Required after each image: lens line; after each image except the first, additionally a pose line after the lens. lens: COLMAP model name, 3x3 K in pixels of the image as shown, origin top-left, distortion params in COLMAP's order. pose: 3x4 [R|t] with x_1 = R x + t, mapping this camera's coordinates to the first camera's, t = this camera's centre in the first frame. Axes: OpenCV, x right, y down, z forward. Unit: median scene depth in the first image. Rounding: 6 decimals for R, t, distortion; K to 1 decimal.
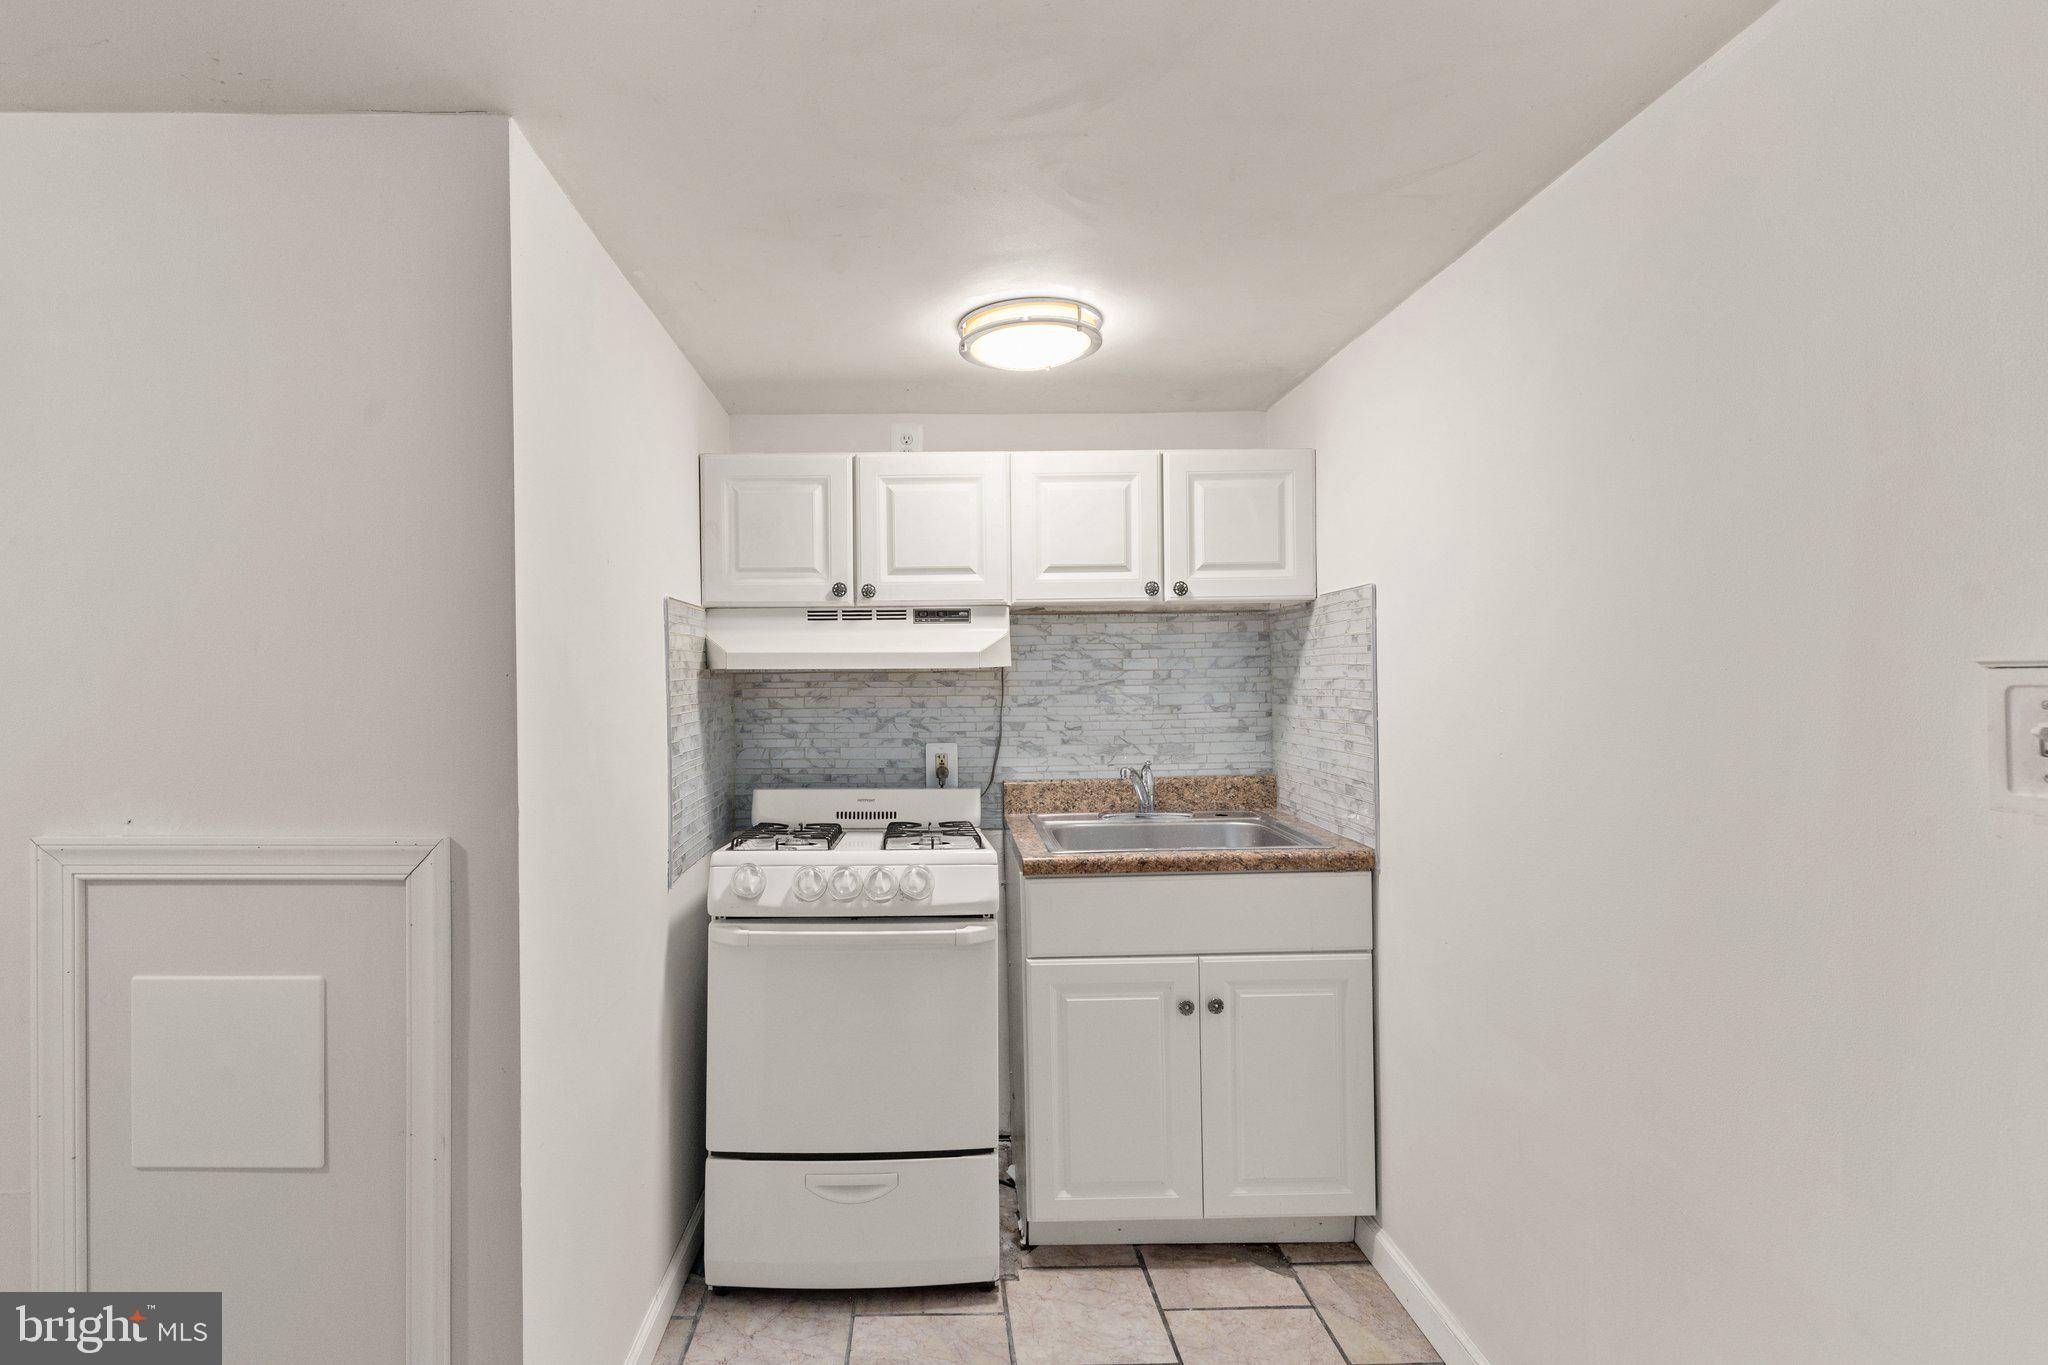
lens RADIAL K [[975.2, 0, 934.4], [0, 975.2, 671.9], [0, 0, 1]] dist [0.011899, -0.001460]
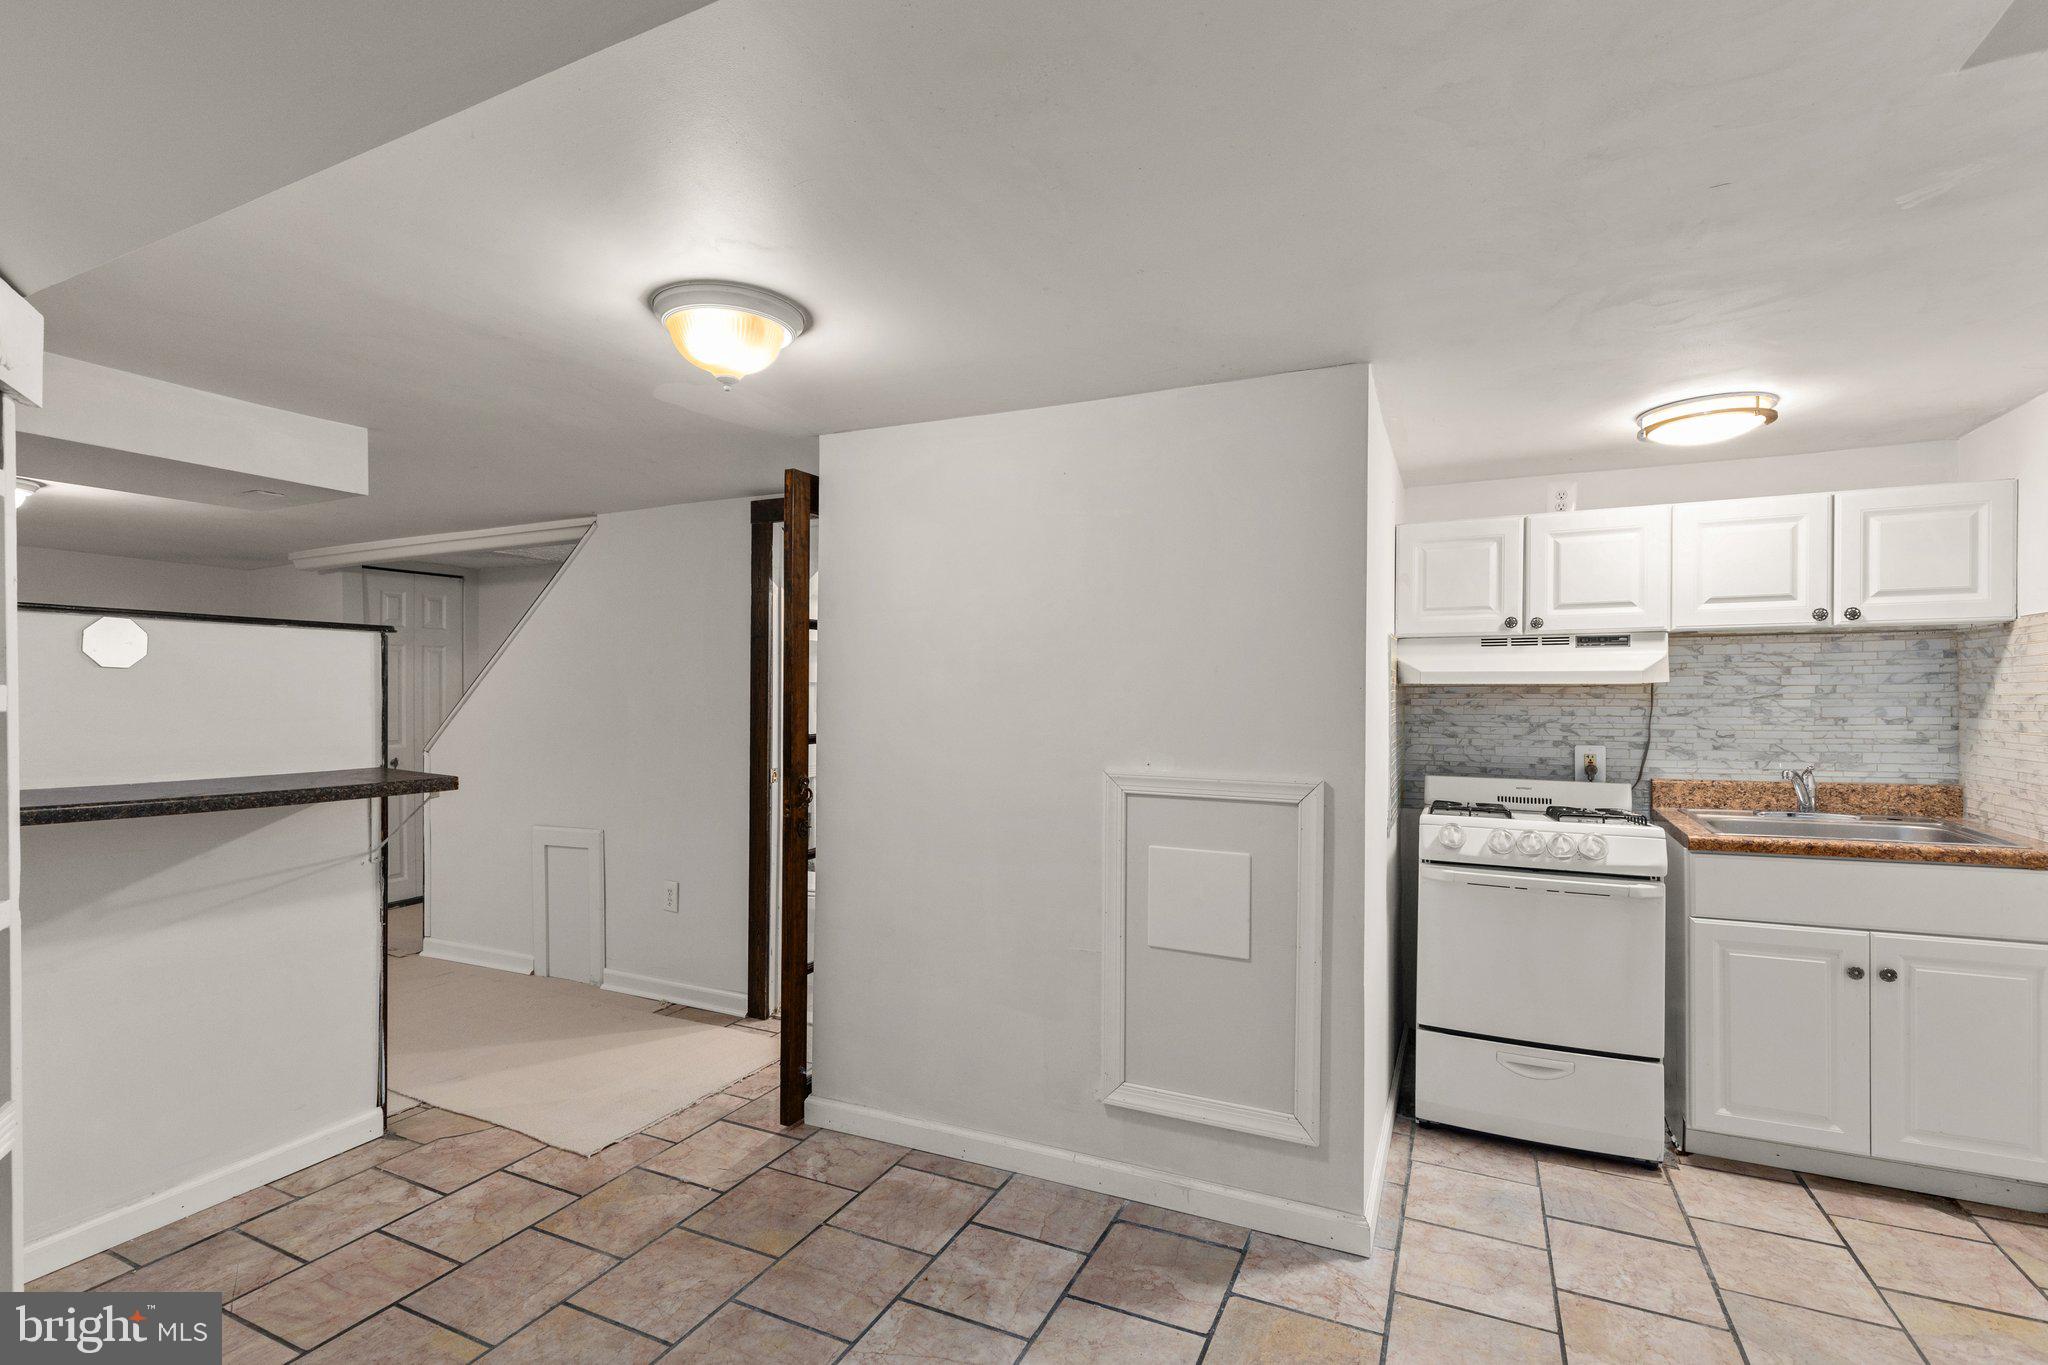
lens RADIAL K [[925.8, 0, 1033.4], [0, 925.8, 697.5], [0, 0, 1]] dist [0.004153, -0.000323]
pose [[0.899061, 0.009953, -0.437710, -0.125978], [-0.003295, 0.999867, 0.015968, -0.002283], [0.437810, -0.012914, 0.898975, -0.375180]]
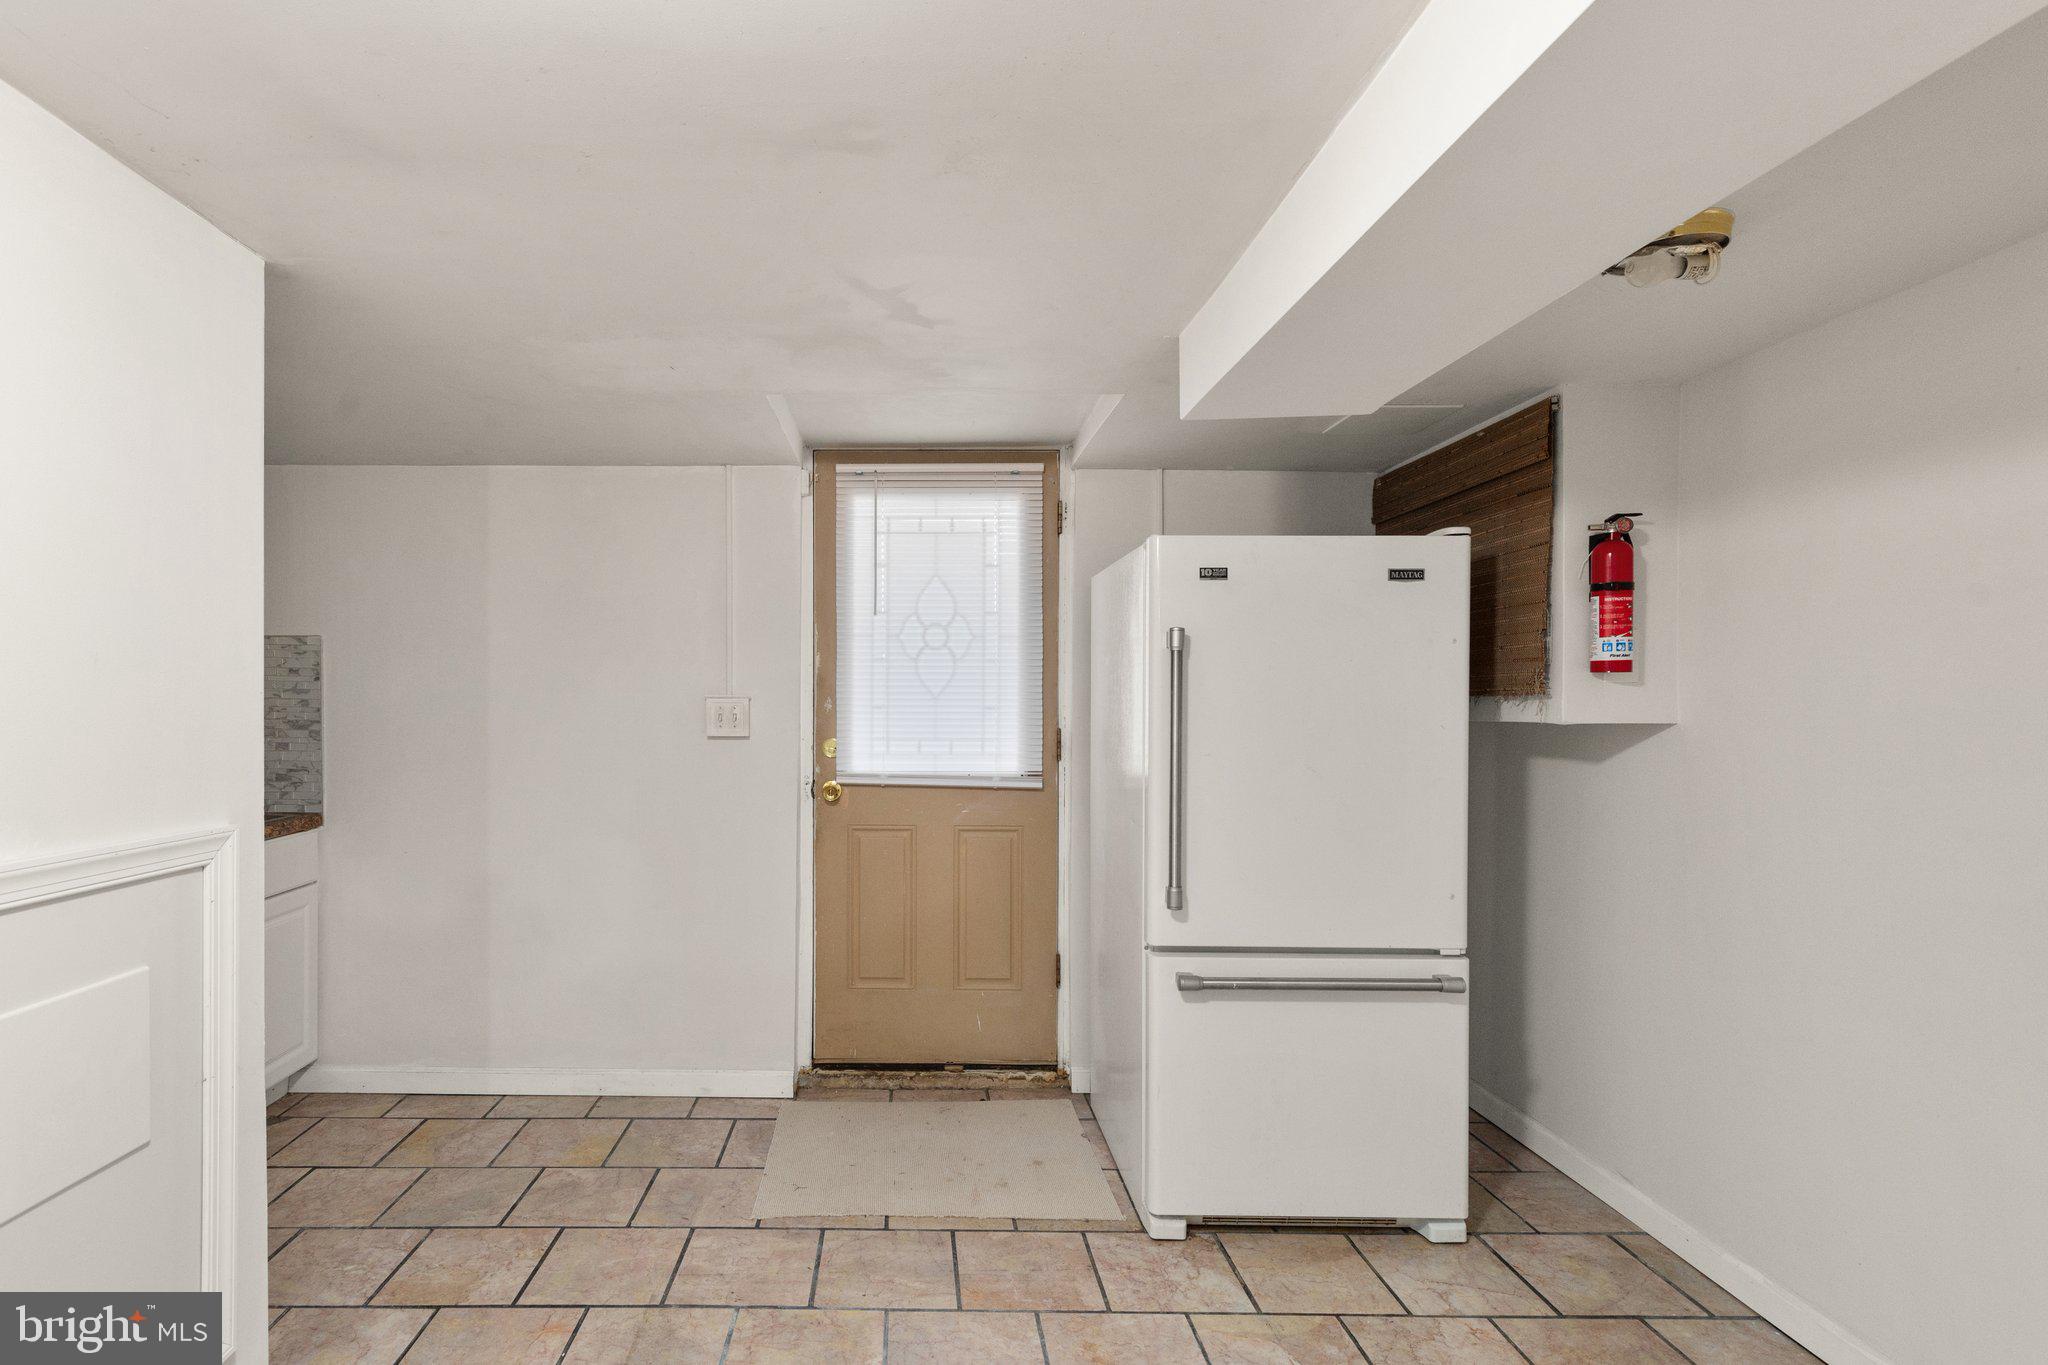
lens RADIAL K [[925.8, 0, 1033.4], [0, 925.8, 697.5], [0, 0, 1]] dist [0.004153, -0.000323]
pose [[-0.121224, 0.004915, 0.992613, -0.926081], [-0.006269, 0.999964, -0.005717, 0.004908], [-0.992605, -0.006916, -0.121188, 0.072345]]
